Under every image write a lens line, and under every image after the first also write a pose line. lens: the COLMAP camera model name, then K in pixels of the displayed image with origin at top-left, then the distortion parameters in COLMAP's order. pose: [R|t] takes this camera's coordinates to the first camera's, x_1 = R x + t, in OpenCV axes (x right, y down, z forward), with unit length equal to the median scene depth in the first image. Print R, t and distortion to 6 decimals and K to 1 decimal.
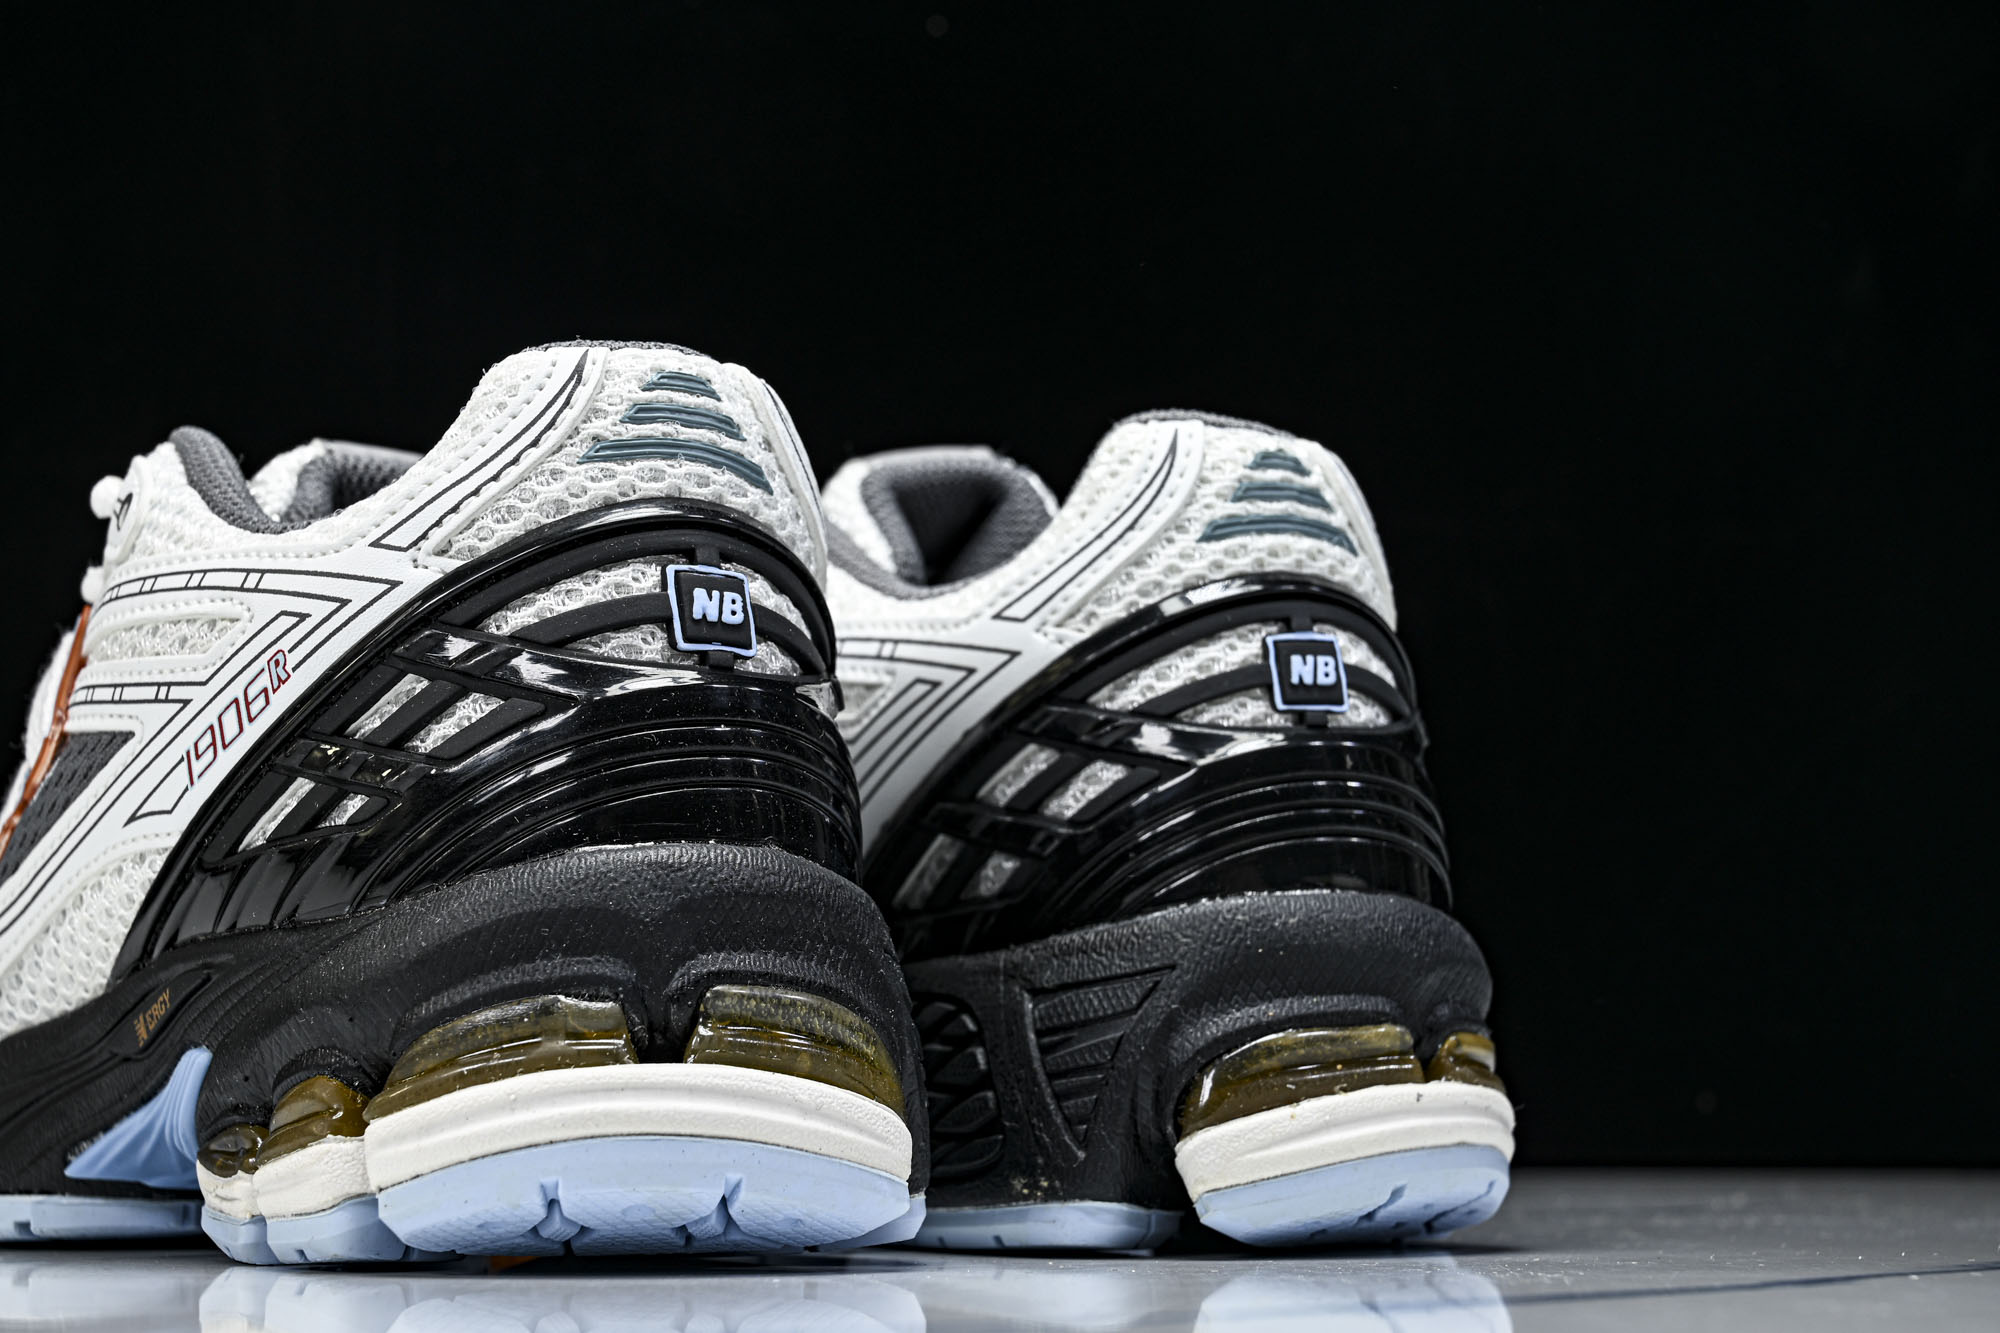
lens RADIAL K [[3819.2, 0, 997.9], [0, 3819.2, 655.4], [0, 0, 1]] dist [-0.064547, 0.000000]
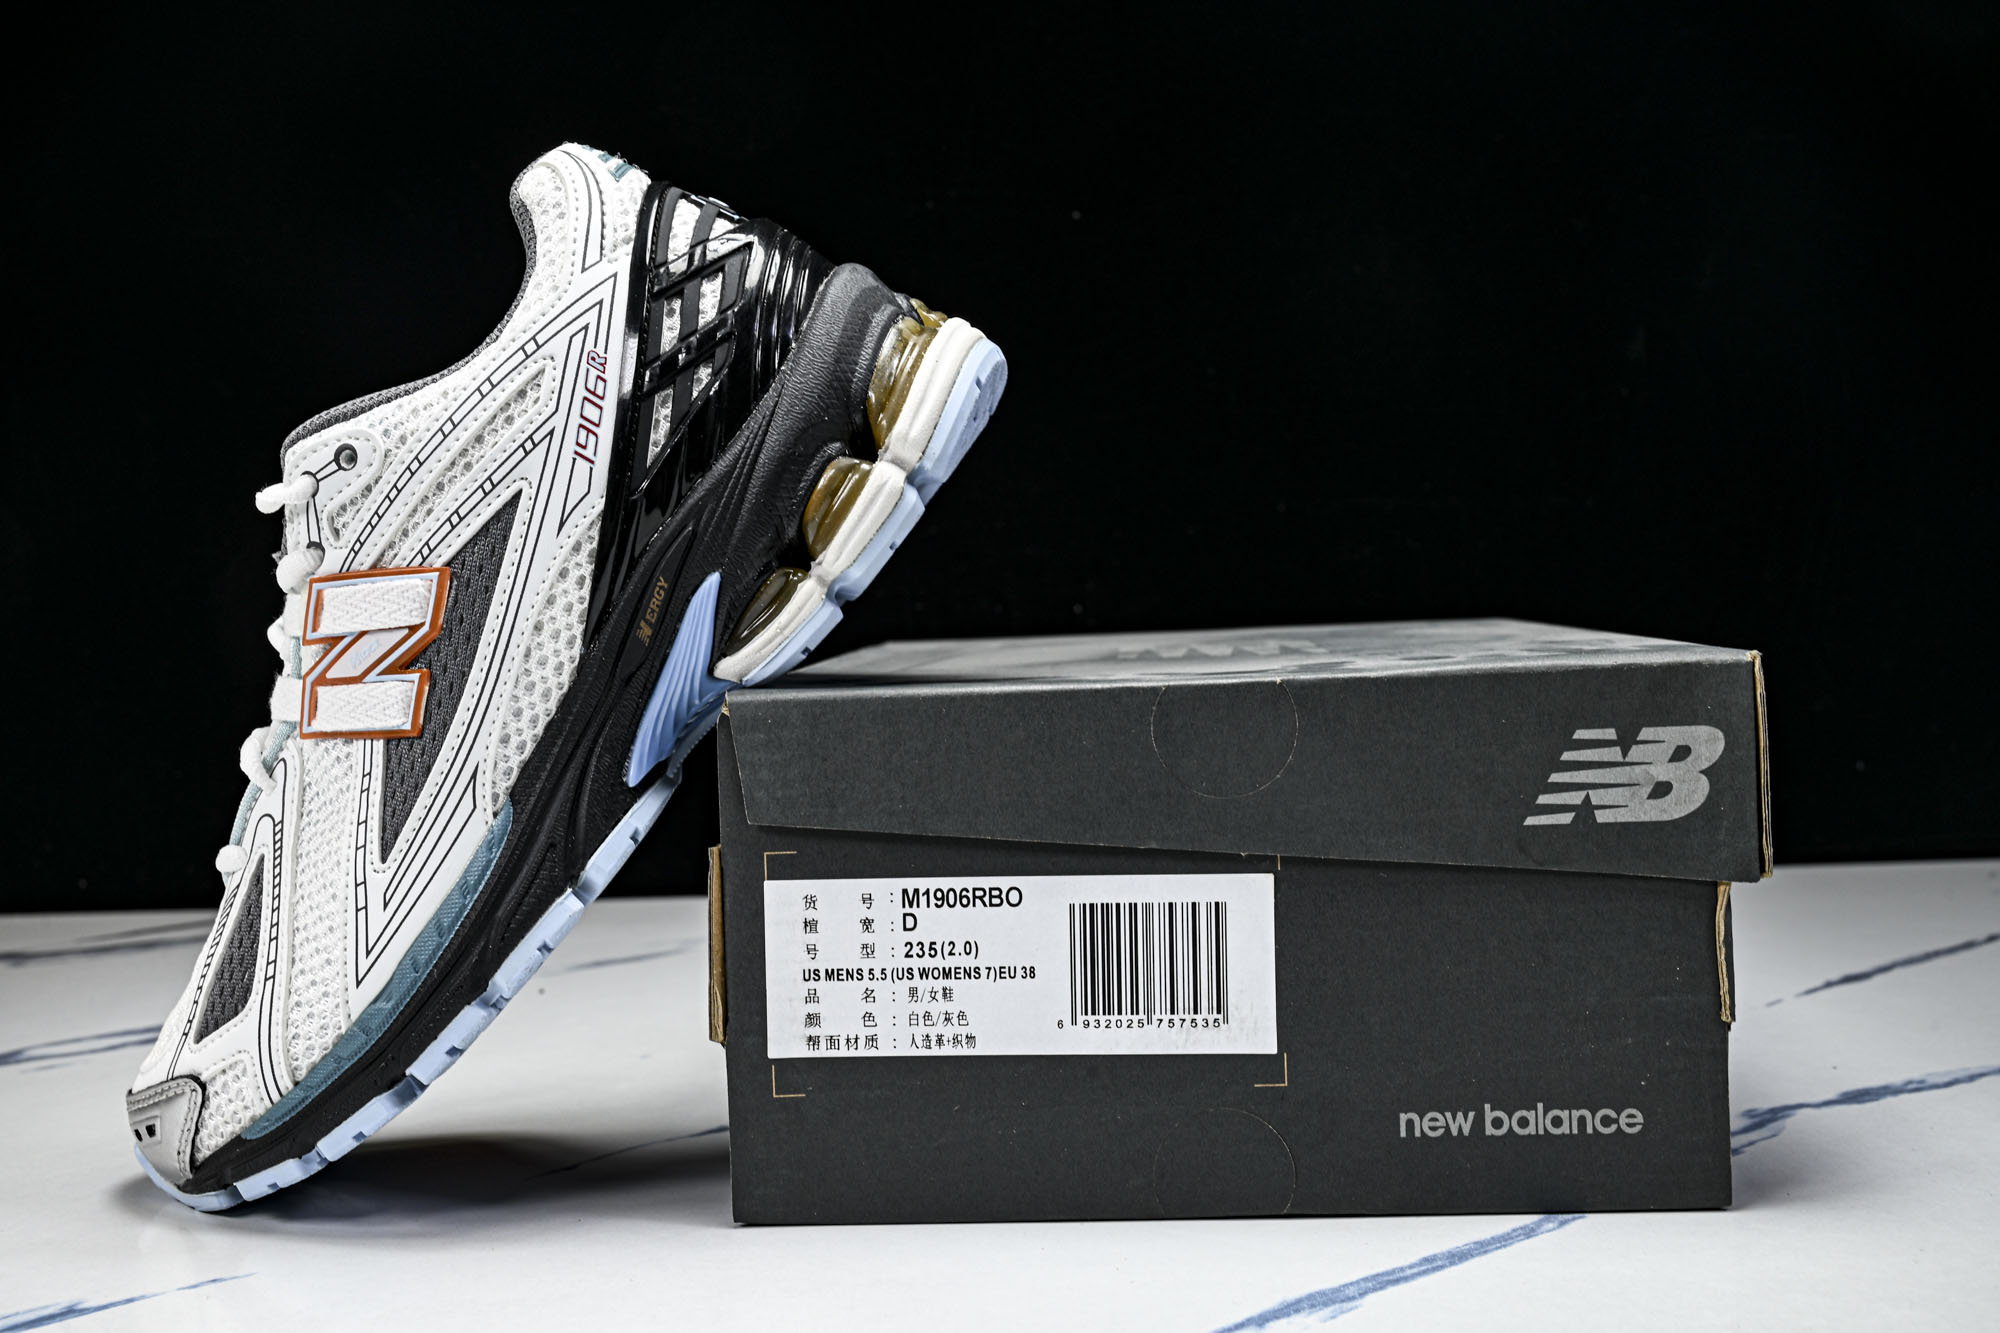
lens RADIAL K [[2394.8, 0, 951.2], [0, 2394.8, 672.9], [0, 0, 1]] dist [0.036544, 0.000000]
pose [[0.367575, -0.522407, 0.769402, -0.999051], [0.683249, 0.712960, 0.157667, 0.041133], [-0.630919, 0.467739, 0.619000, 0.312095]]
